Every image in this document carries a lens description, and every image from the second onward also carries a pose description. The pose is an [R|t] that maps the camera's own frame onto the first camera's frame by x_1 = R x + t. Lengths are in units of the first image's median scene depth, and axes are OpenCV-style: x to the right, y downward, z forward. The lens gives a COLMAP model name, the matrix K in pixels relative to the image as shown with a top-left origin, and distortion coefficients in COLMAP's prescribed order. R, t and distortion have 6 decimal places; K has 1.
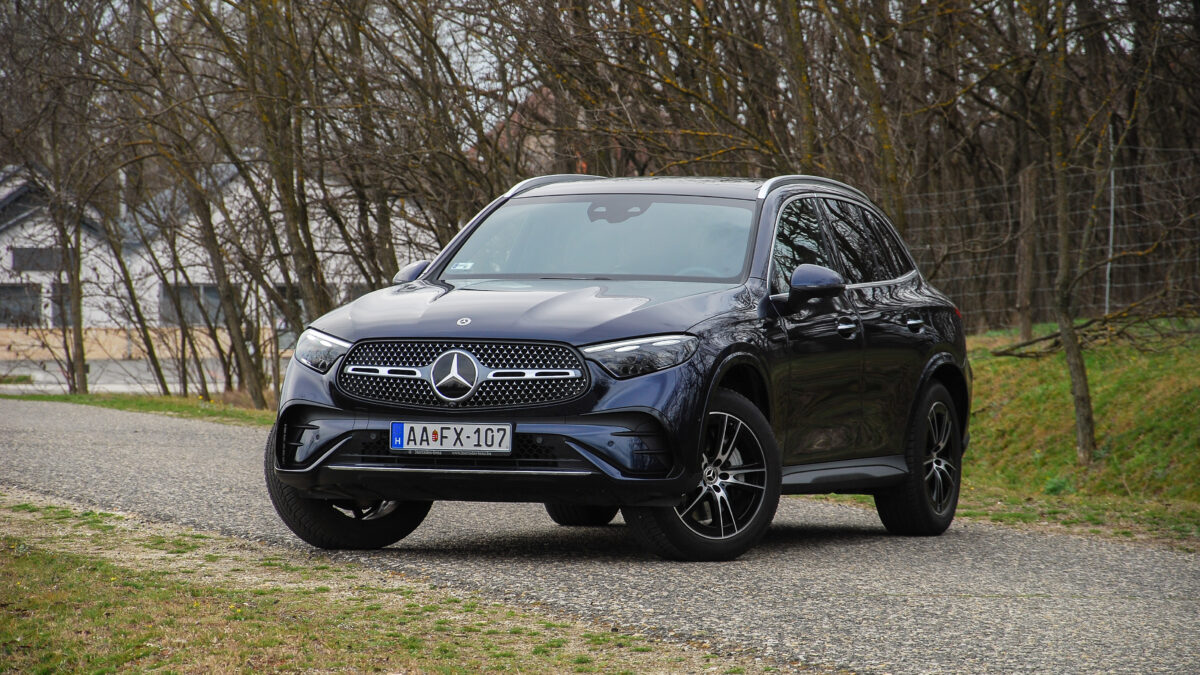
lens RADIAL K [[5448.2, 0, 600.0], [0, 5448.2, 337.5], [0, 0, 1]] dist [0.111801, 0.539746]
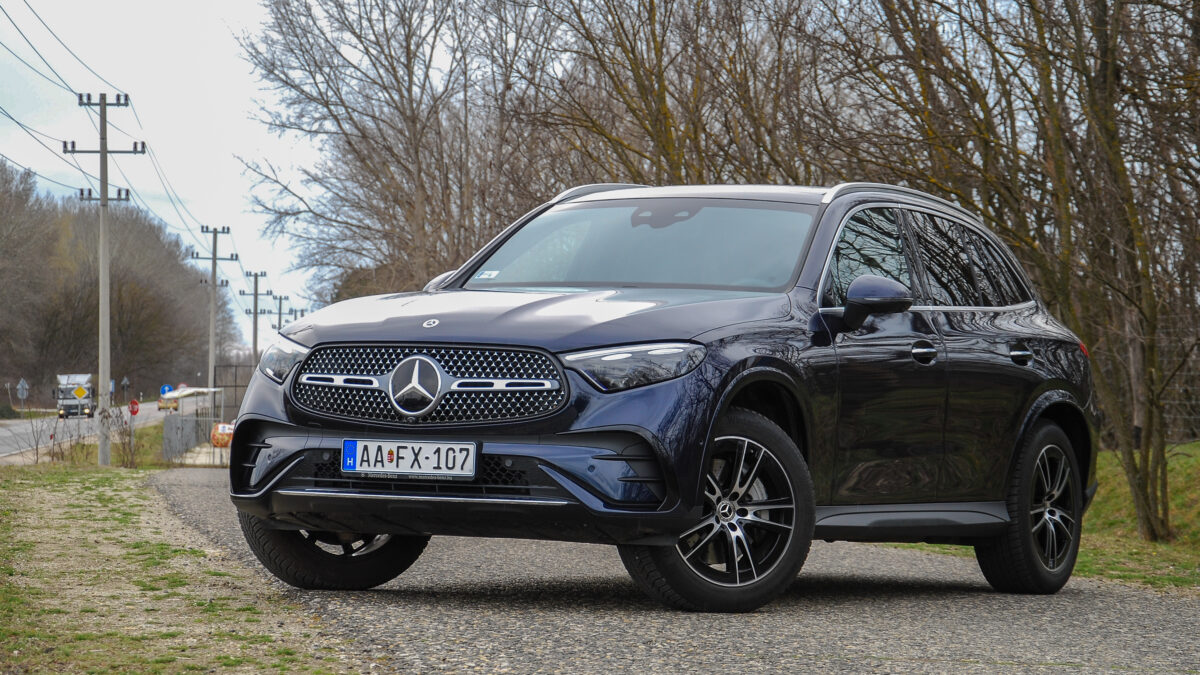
lens RADIAL K [[3791.6, 0, 600.0], [0, 3791.6, 337.5], [0, 0, 1]] dist [0.459048, 0.236401]
pose [[0.991706, 0.014705, -0.127686, 0.077074], [-0.019043, 0.999280, -0.032821, 0.018271], [0.127112, 0.034980, 0.991271, 0.413144]]
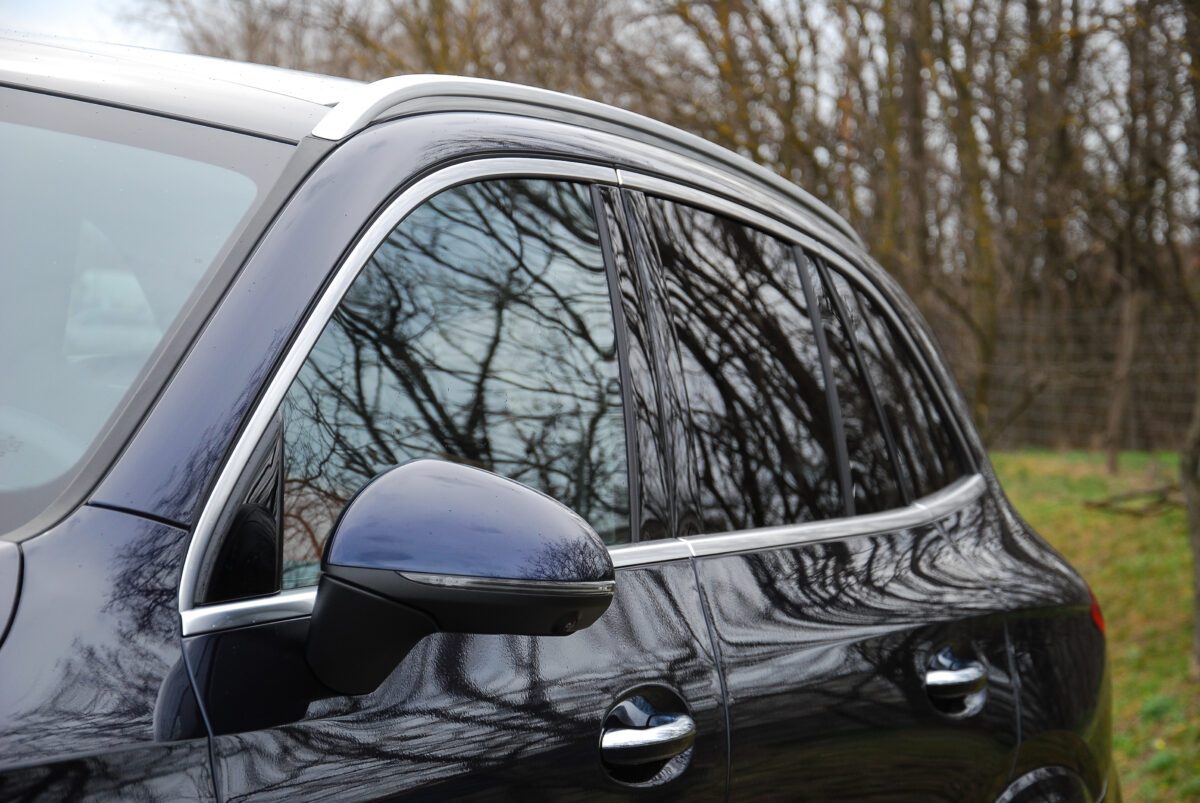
lens RADIAL K [[3392.3, 0, 600.0], [0, 3392.3, 401.5], [0, 0, 1]] dist [0.461876, 0.685040]
pose [[0.992506, 0.106949, -0.059102, 0.054201], [-0.106662, 0.994263, 0.007999, -0.018148], [0.059619, -0.001635, 0.998220, 0.917732]]
